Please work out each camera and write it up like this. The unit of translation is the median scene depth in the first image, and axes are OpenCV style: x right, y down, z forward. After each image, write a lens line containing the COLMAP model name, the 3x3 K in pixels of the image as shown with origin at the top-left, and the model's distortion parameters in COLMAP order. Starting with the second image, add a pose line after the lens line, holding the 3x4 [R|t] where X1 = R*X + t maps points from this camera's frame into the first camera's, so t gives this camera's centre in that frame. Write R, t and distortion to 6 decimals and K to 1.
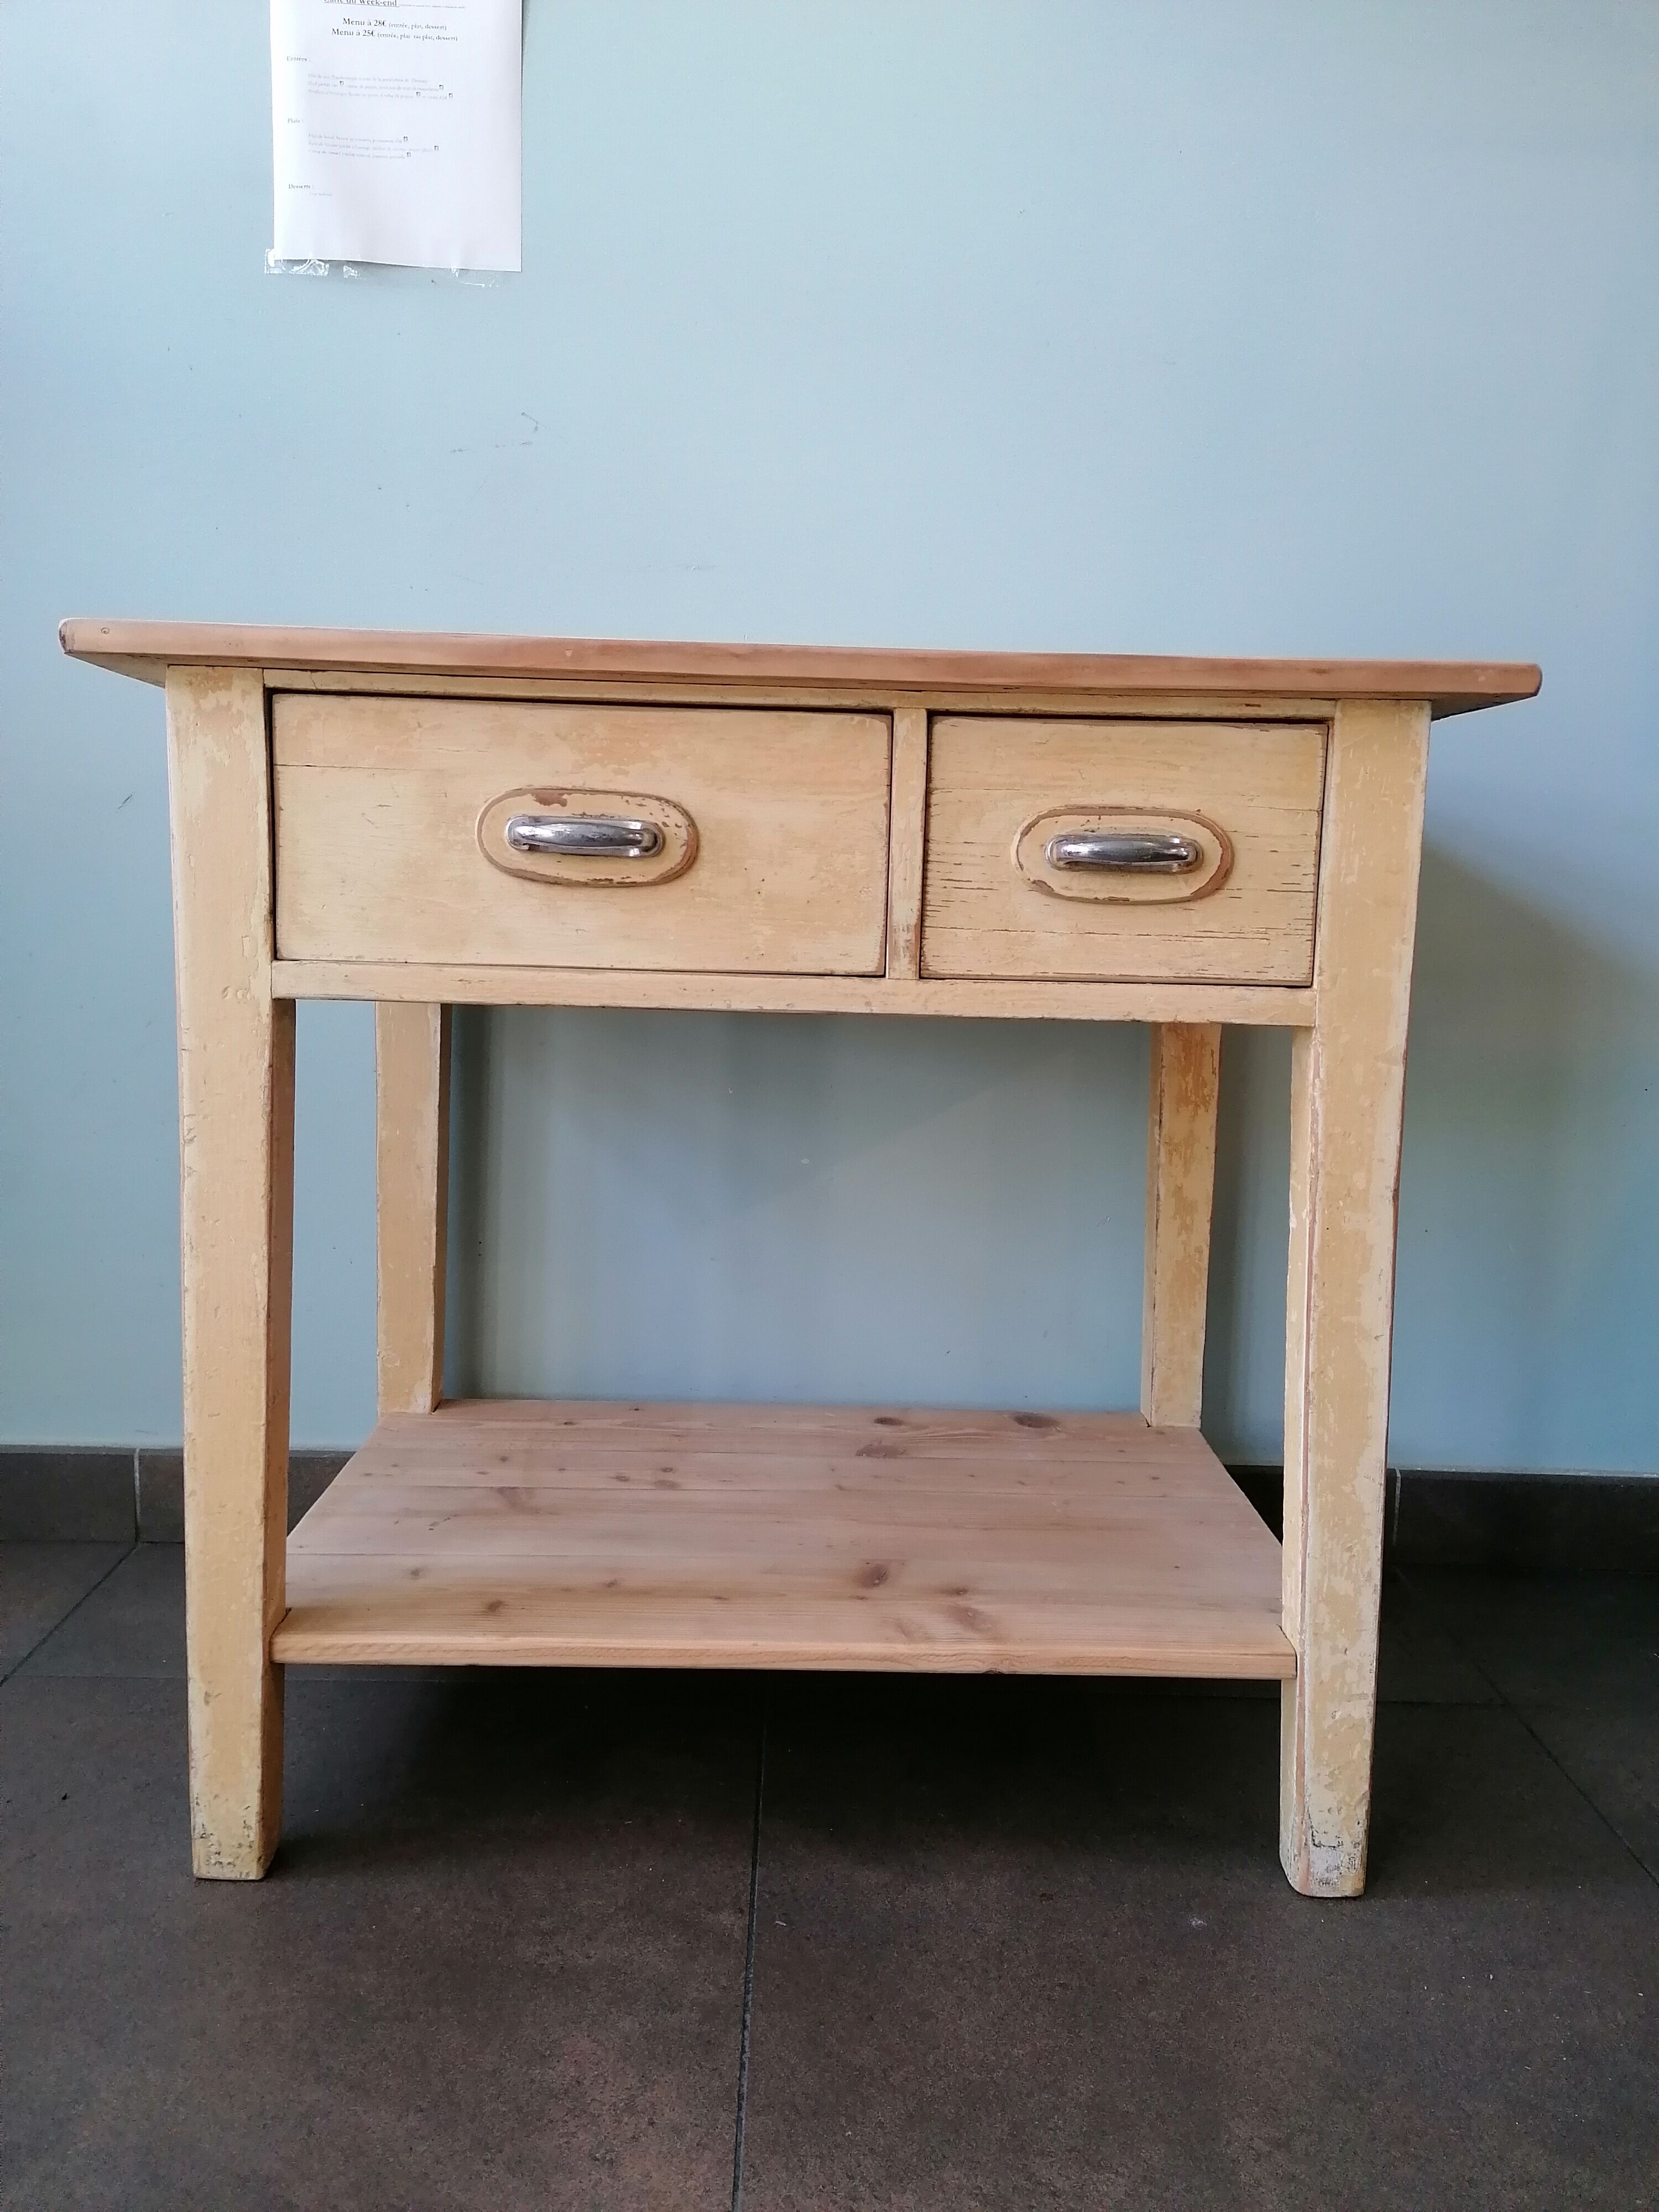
lens RADIAL K [[1657.9, 0, 832.5], [0, 1657.9, 1106.2], [0, 0, 1]] dist [0.106218, -0.133597]
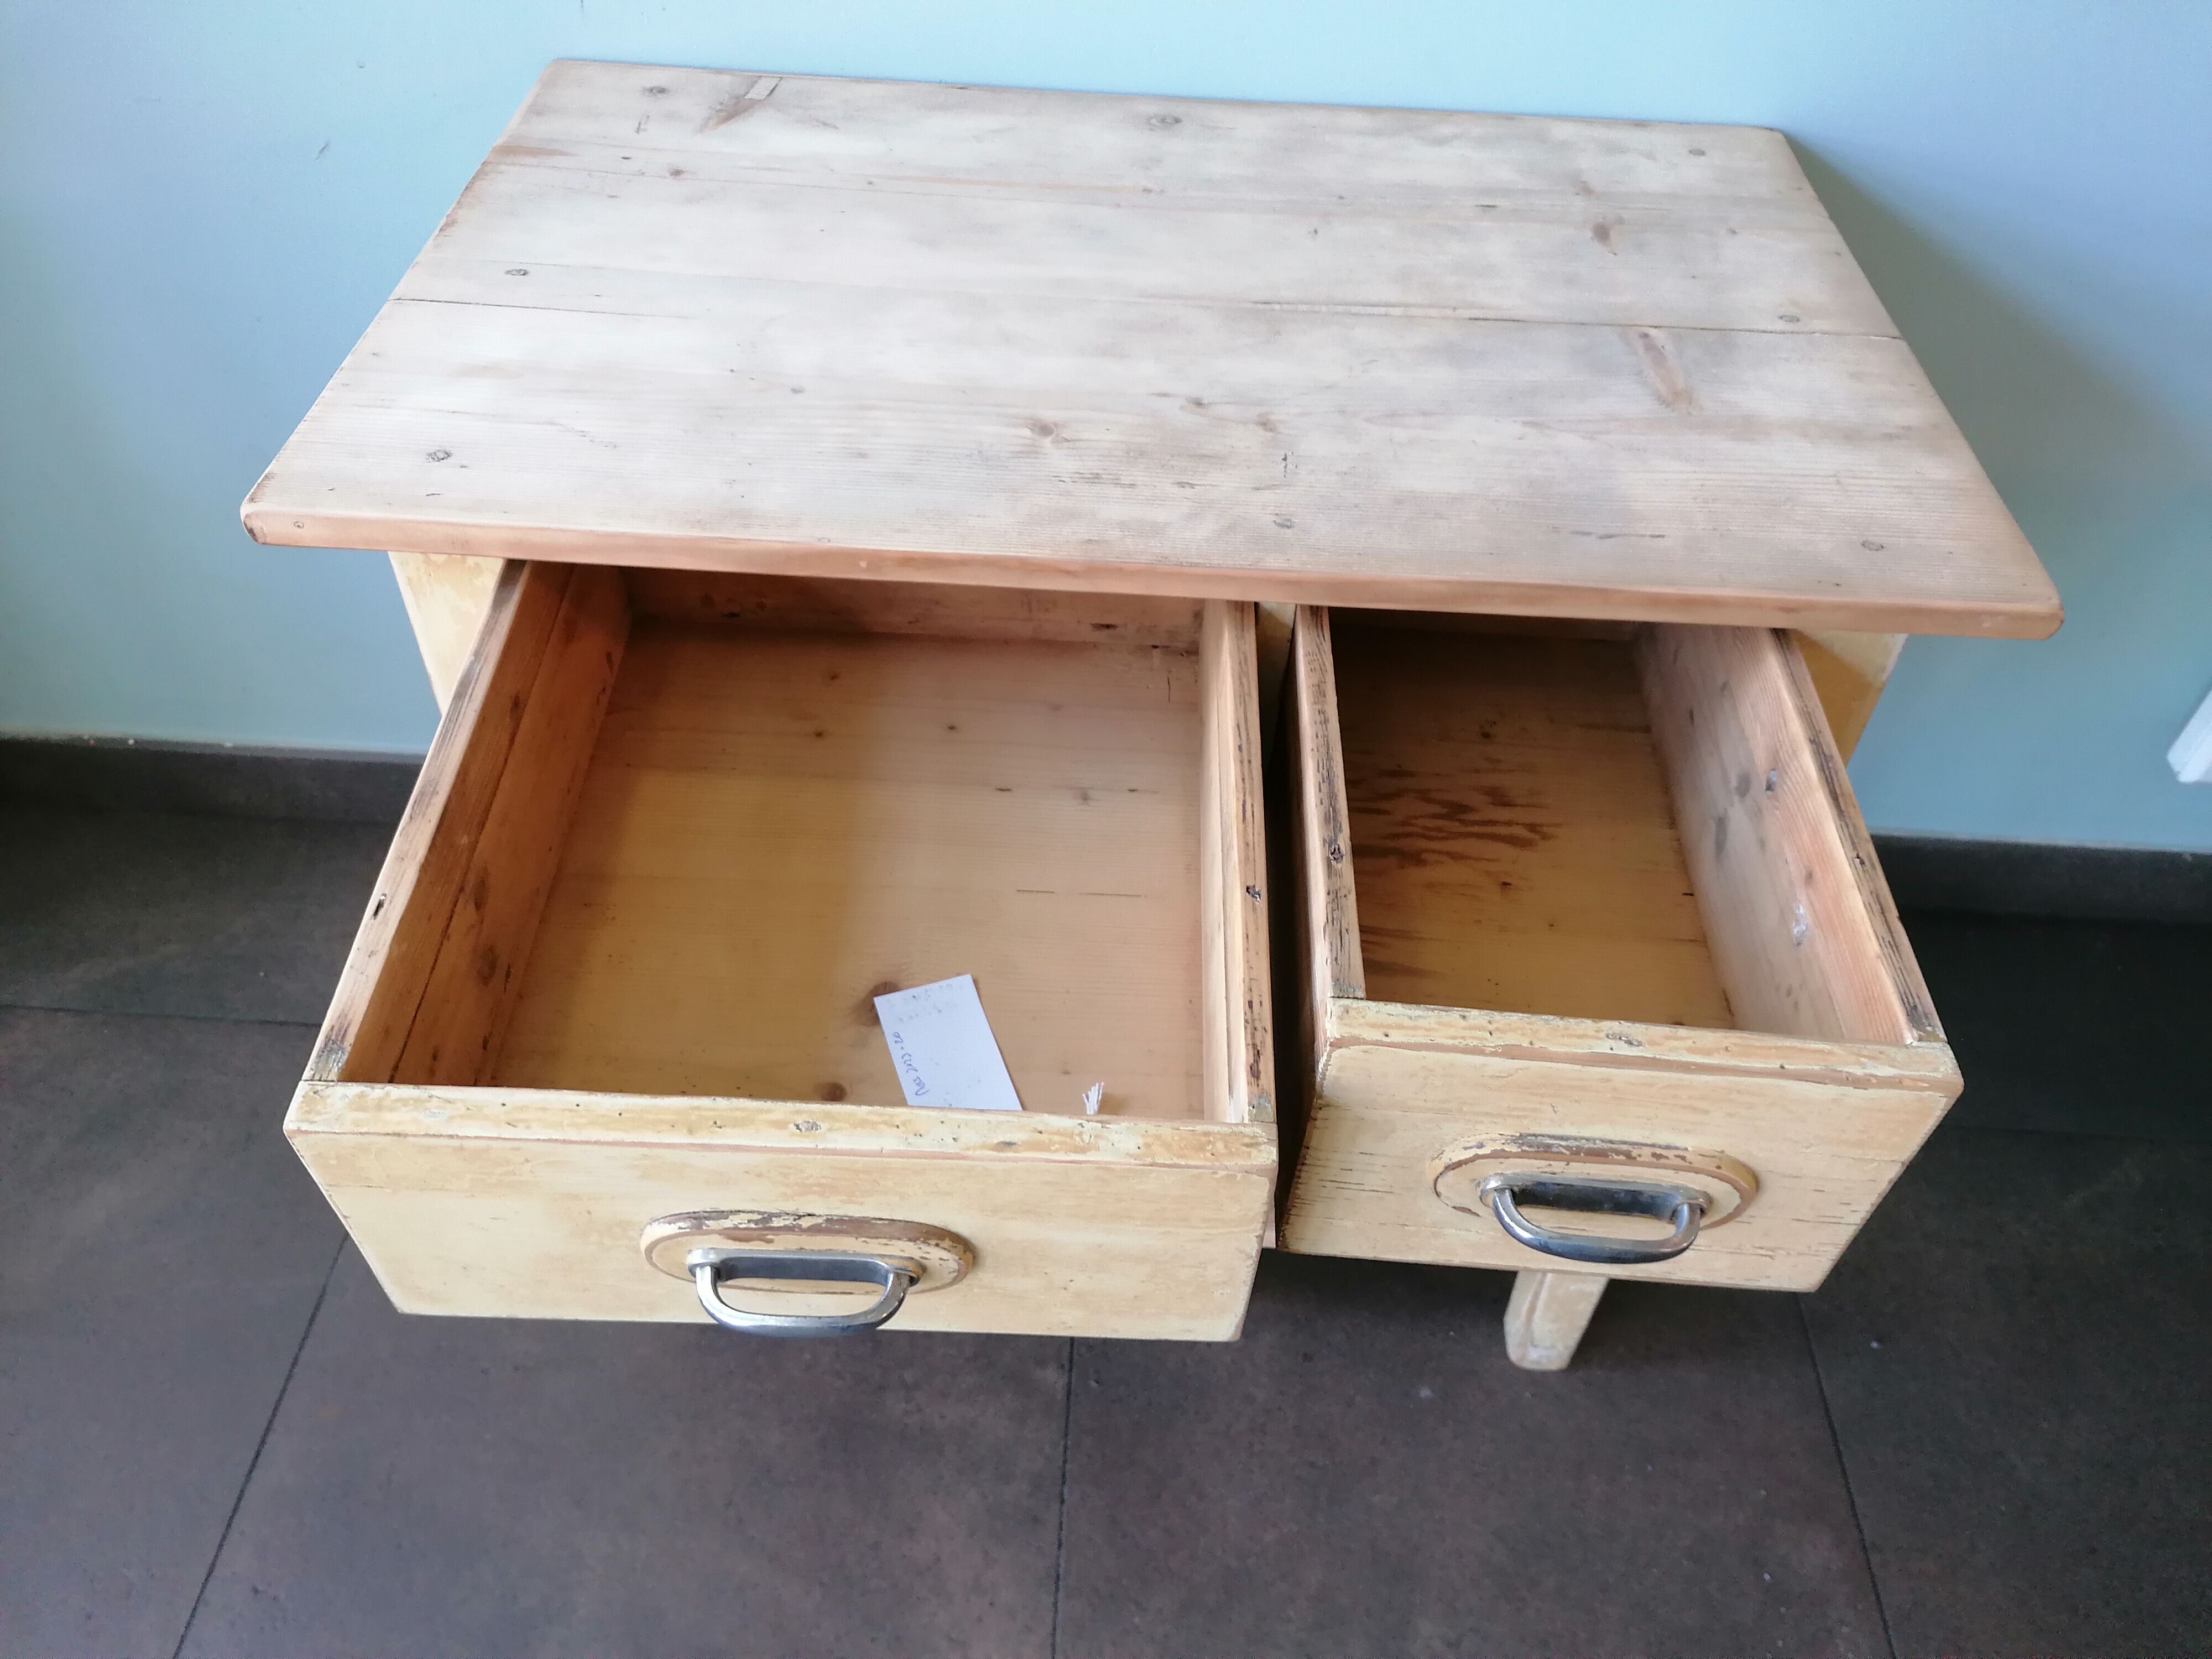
lens RADIAL K [[1660.7, 0, 1109.6], [0, 1660.7, 822.3], [0, 0, 1]] dist [0.109380, -0.152254]
pose [[0.998358, 0.051683, -0.024707, -0.009669], [-0.026068, 0.793937, 0.607441, -0.631639], [0.051011, -0.605799, 0.793981, 0.264321]]
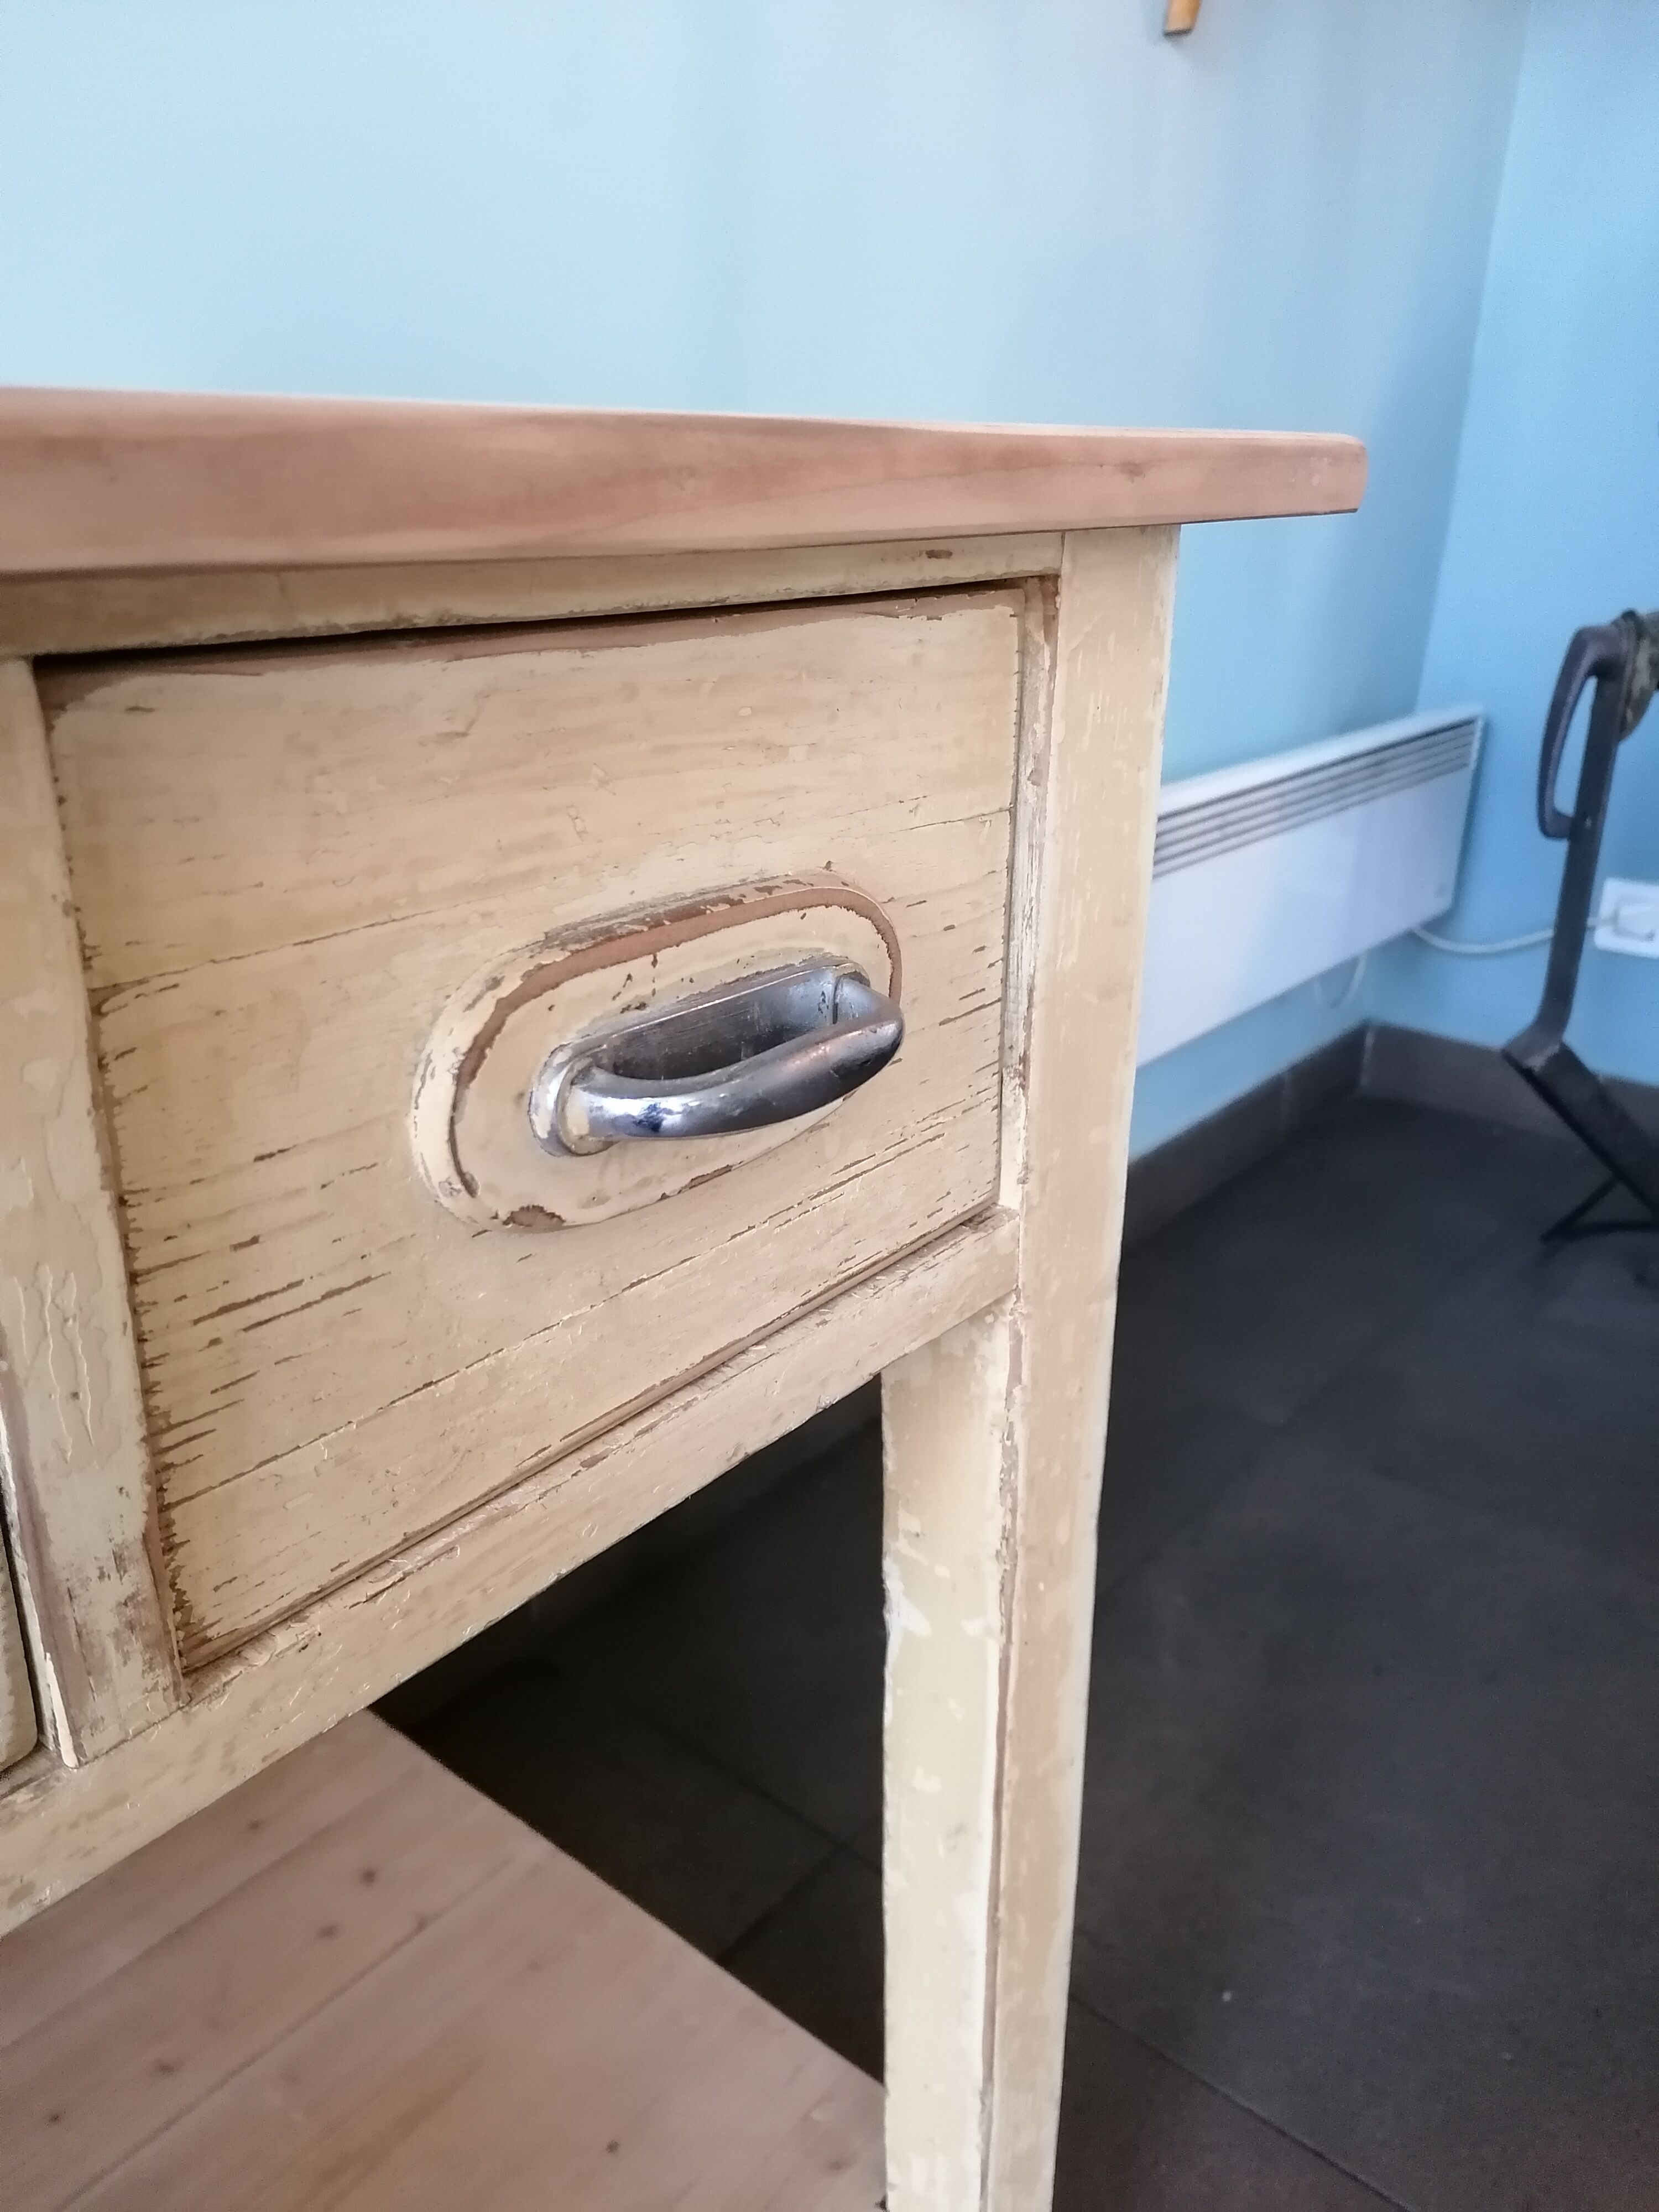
lens RADIAL K [[1669.2, 0, 833.4], [0, 1669.2, 1107.2], [0, 0, 1]] dist [0.109234, -0.158998]
pose [[0.636659, -0.293388, 0.713154, -0.045799], [0.094801, 0.947561, 0.305189, -0.234747], [-0.765296, -0.126693, 0.631087, 0.766059]]
